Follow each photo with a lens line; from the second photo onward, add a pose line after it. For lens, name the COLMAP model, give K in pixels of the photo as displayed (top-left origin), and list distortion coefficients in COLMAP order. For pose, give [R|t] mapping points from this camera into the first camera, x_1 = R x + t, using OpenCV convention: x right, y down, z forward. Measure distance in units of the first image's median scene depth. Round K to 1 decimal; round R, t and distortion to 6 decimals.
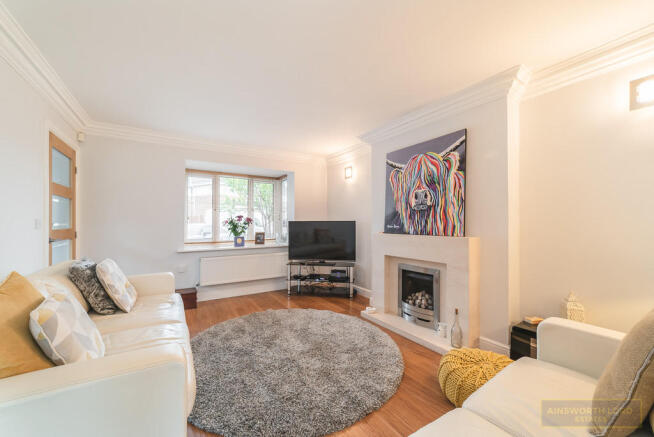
lens RADIAL K [[259.7, 0, 321.2], [0, 259.7, 222.7], [0, 0, 1]] dist [-0.024135, 0.012159]
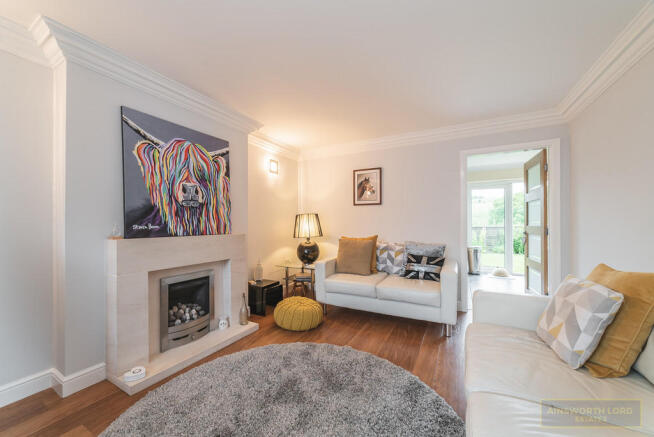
lens RADIAL K [[259.7, 0, 321.2], [0, 259.7, 222.7], [0, 0, 1]] dist [-0.024135, 0.012159]
pose [[-0.511327, 0.004152, 0.859376, -0.580652], [0.000401, 0.999989, -0.004593, 0.008065], [-0.859386, -0.002004, -0.511323, 1.078693]]
